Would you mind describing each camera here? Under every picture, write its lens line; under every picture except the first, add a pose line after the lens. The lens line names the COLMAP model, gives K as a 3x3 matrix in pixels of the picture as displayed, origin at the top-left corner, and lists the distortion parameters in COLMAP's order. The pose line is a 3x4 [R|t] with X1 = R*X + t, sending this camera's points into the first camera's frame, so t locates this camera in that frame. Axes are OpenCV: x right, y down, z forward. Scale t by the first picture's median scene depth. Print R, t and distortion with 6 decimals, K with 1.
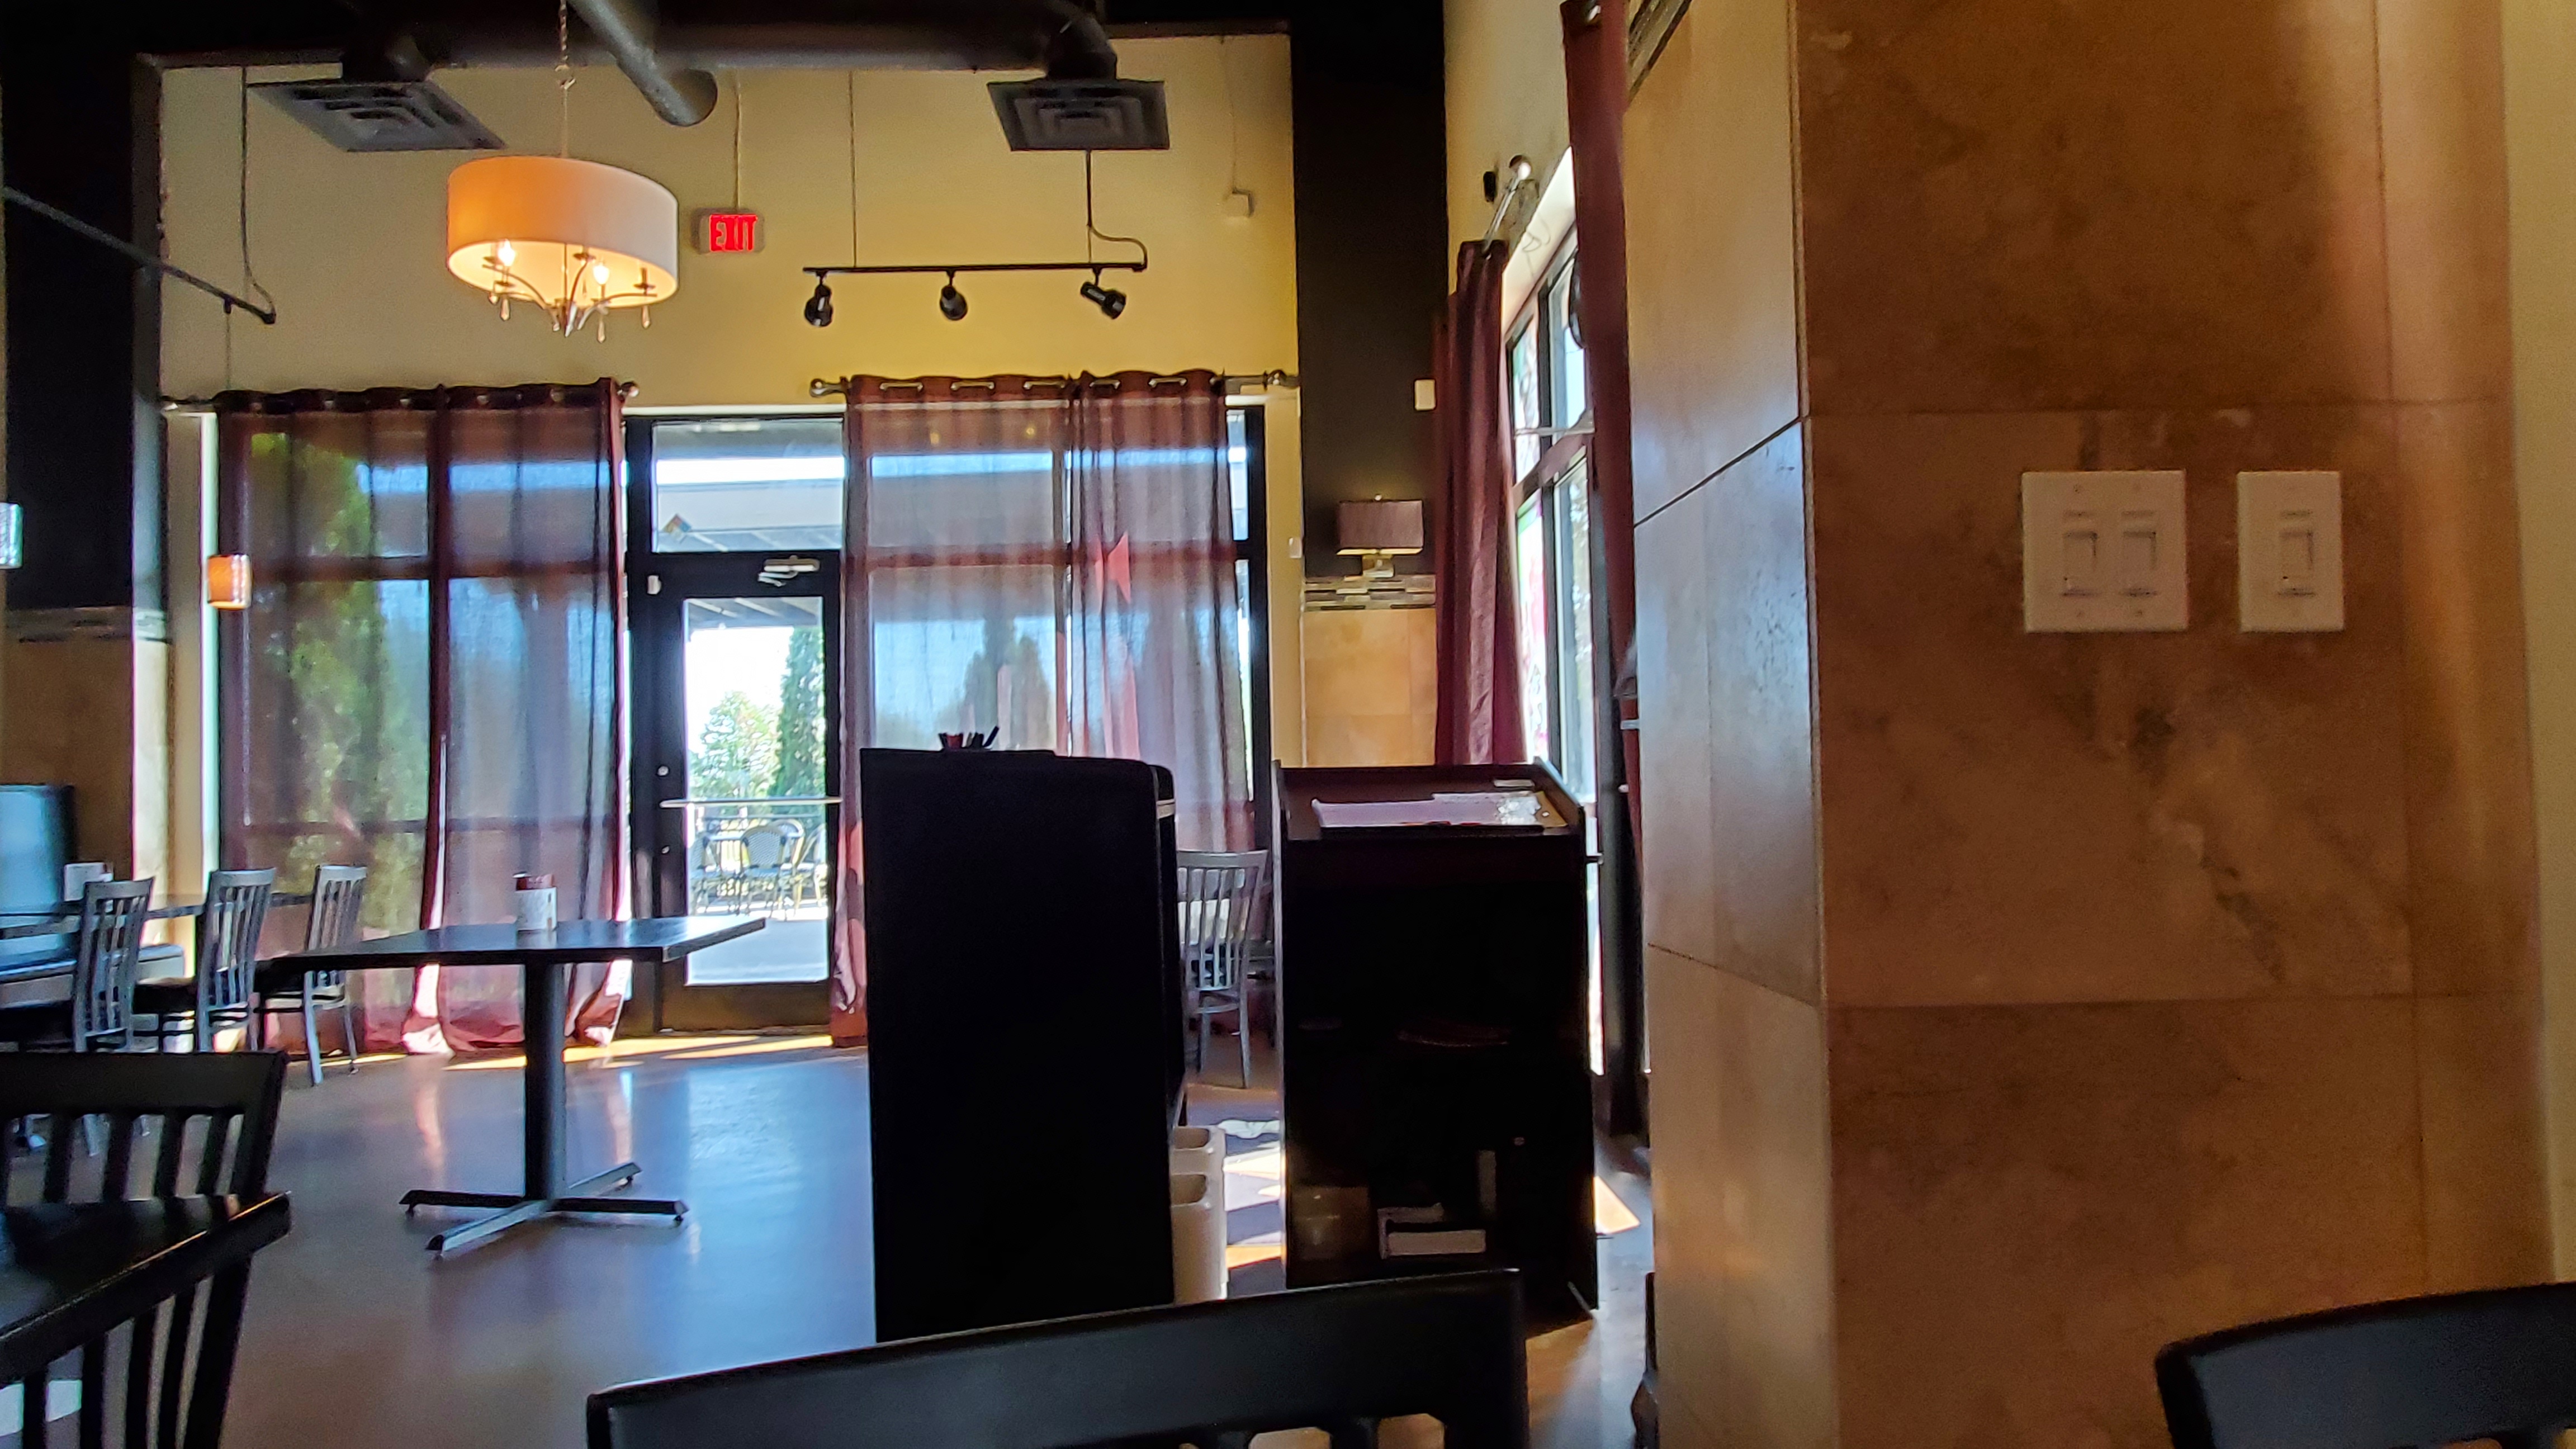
lens RADIAL K [[1619.8, 0, 1287.9], [0, 1619.8, 722.4], [0, 0, 1]] dist [0.001947, -0.002187]
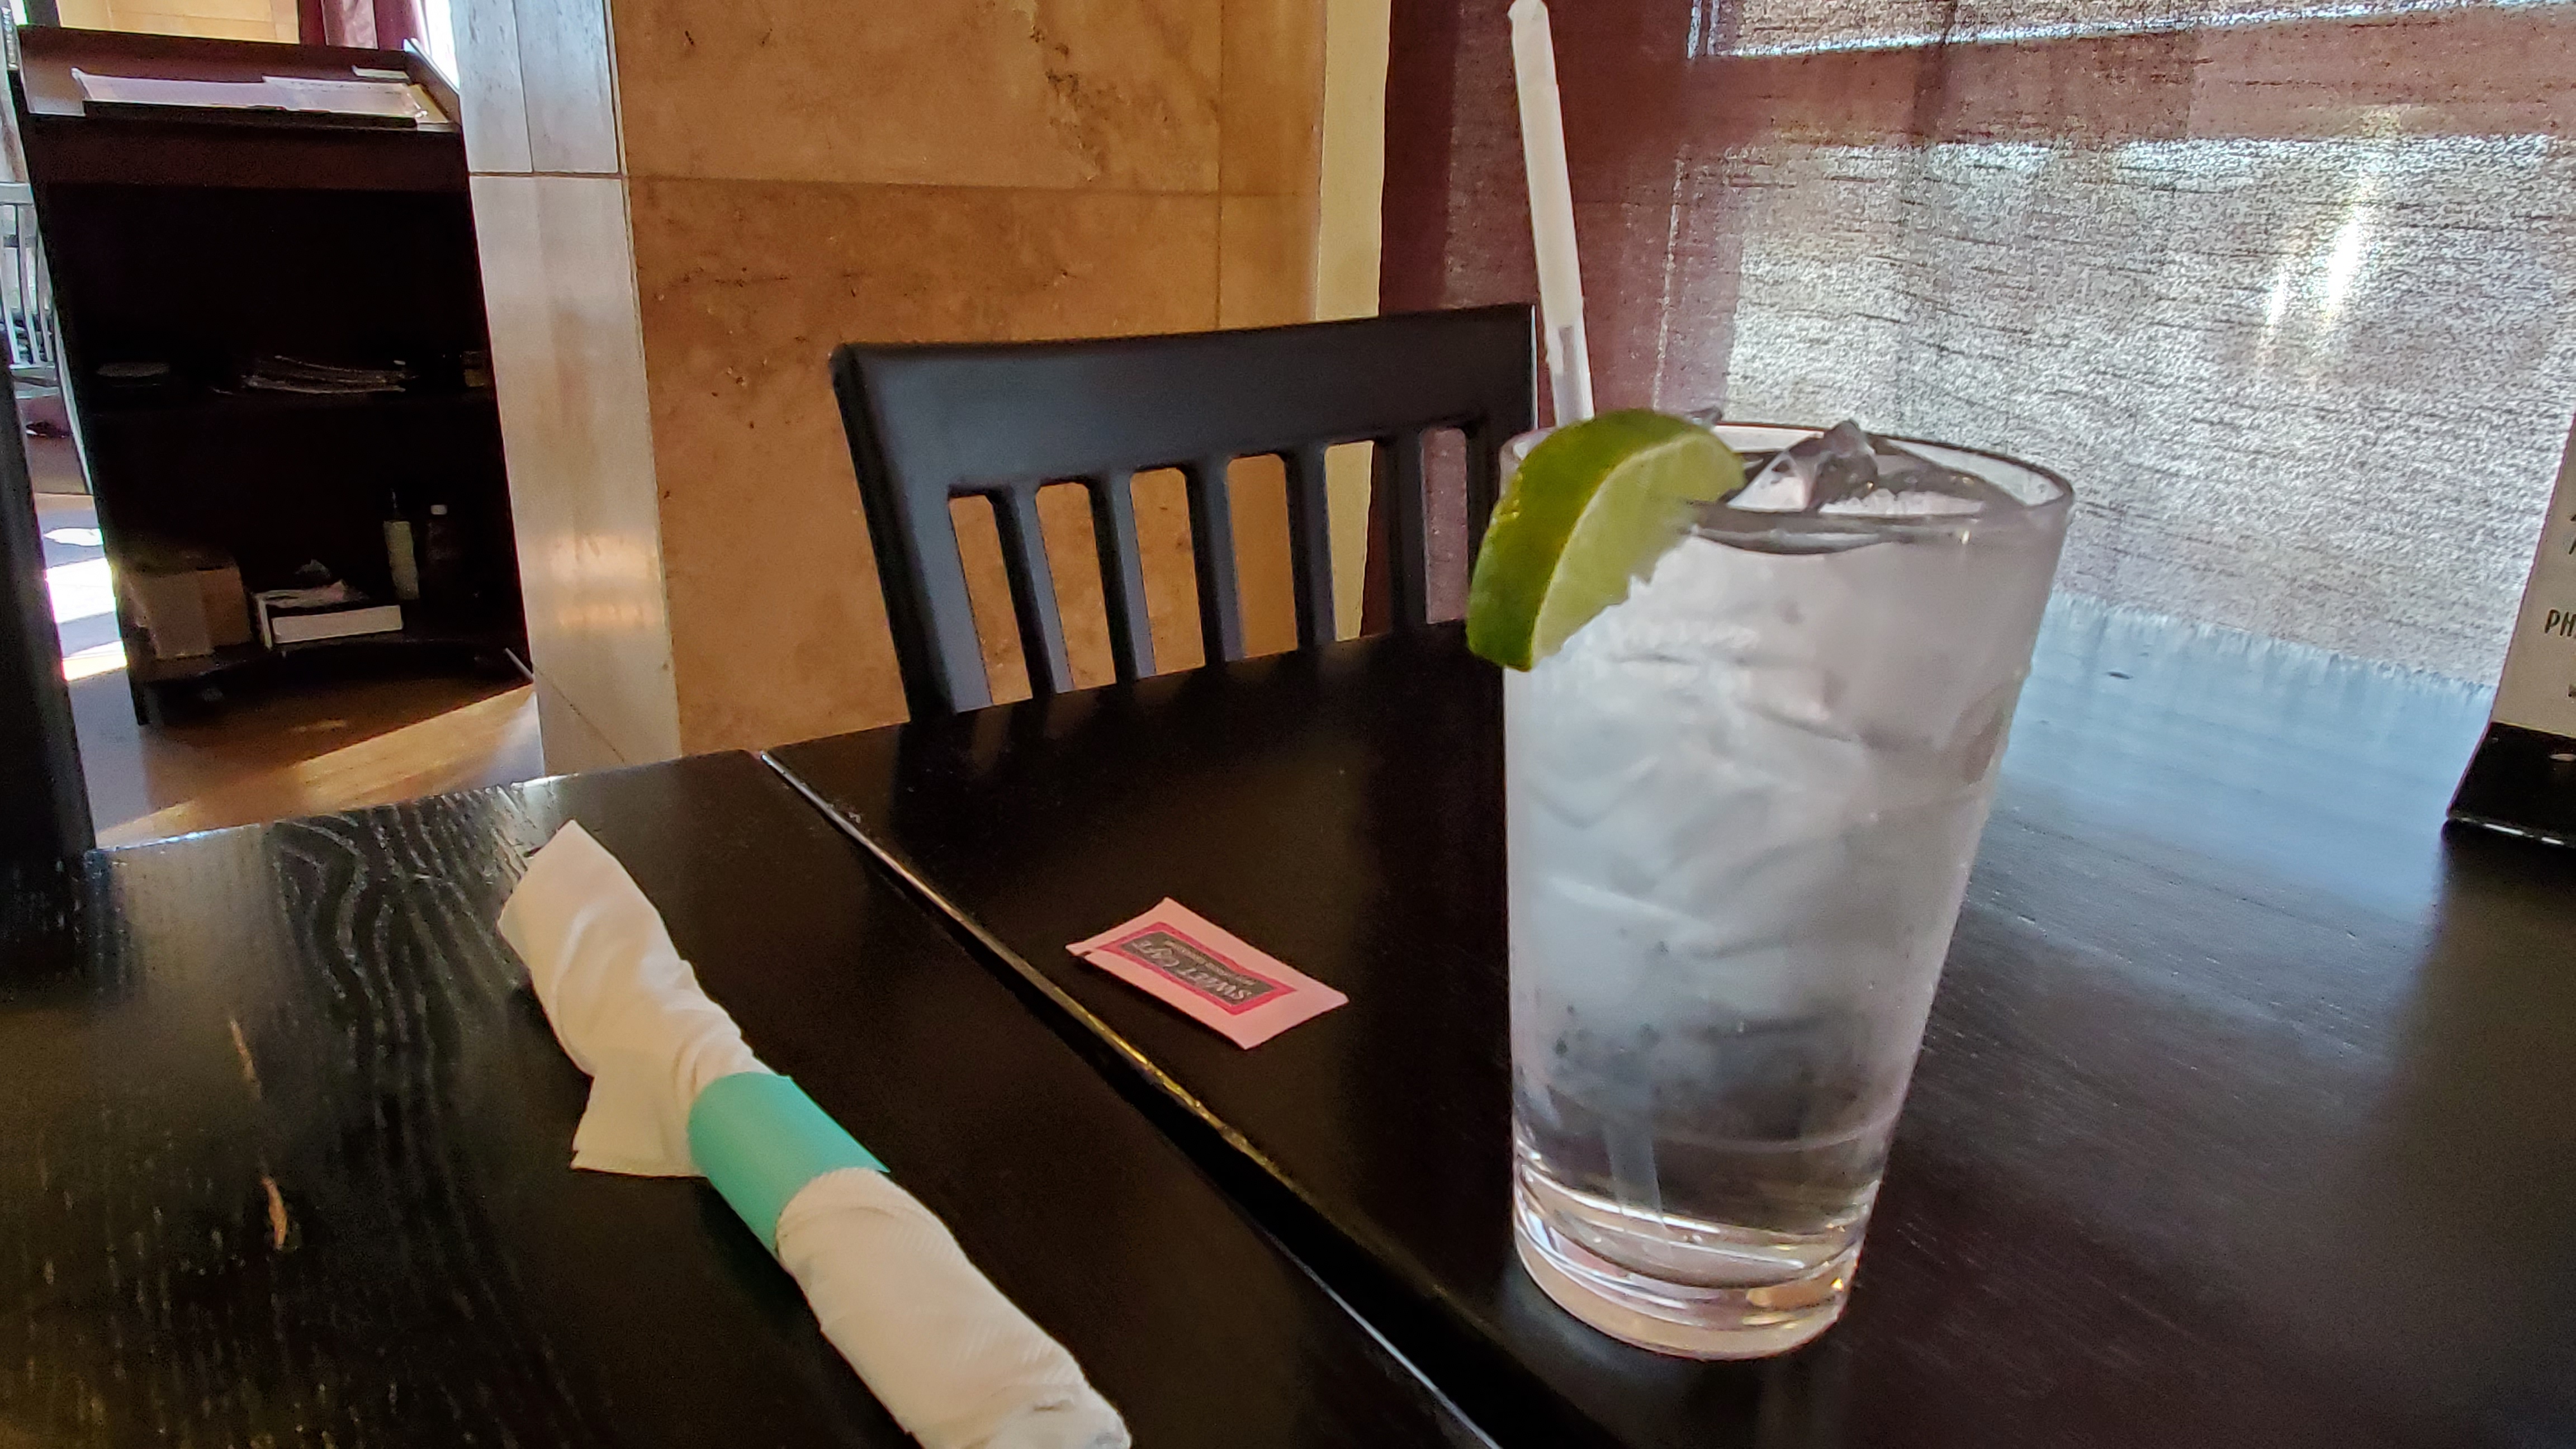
lens RADIAL K [[1619.8, 0, 1285.6], [0, 1619.8, 726.3], [0, 0, 1]] dist [0.001947, -0.002187]
pose [[0.832990, -0.130872, 0.537588, 0.123919], [-0.068559, 0.939721, 0.334999, 0.138101], [-0.549024, -0.315907, 0.773806, 0.059102]]
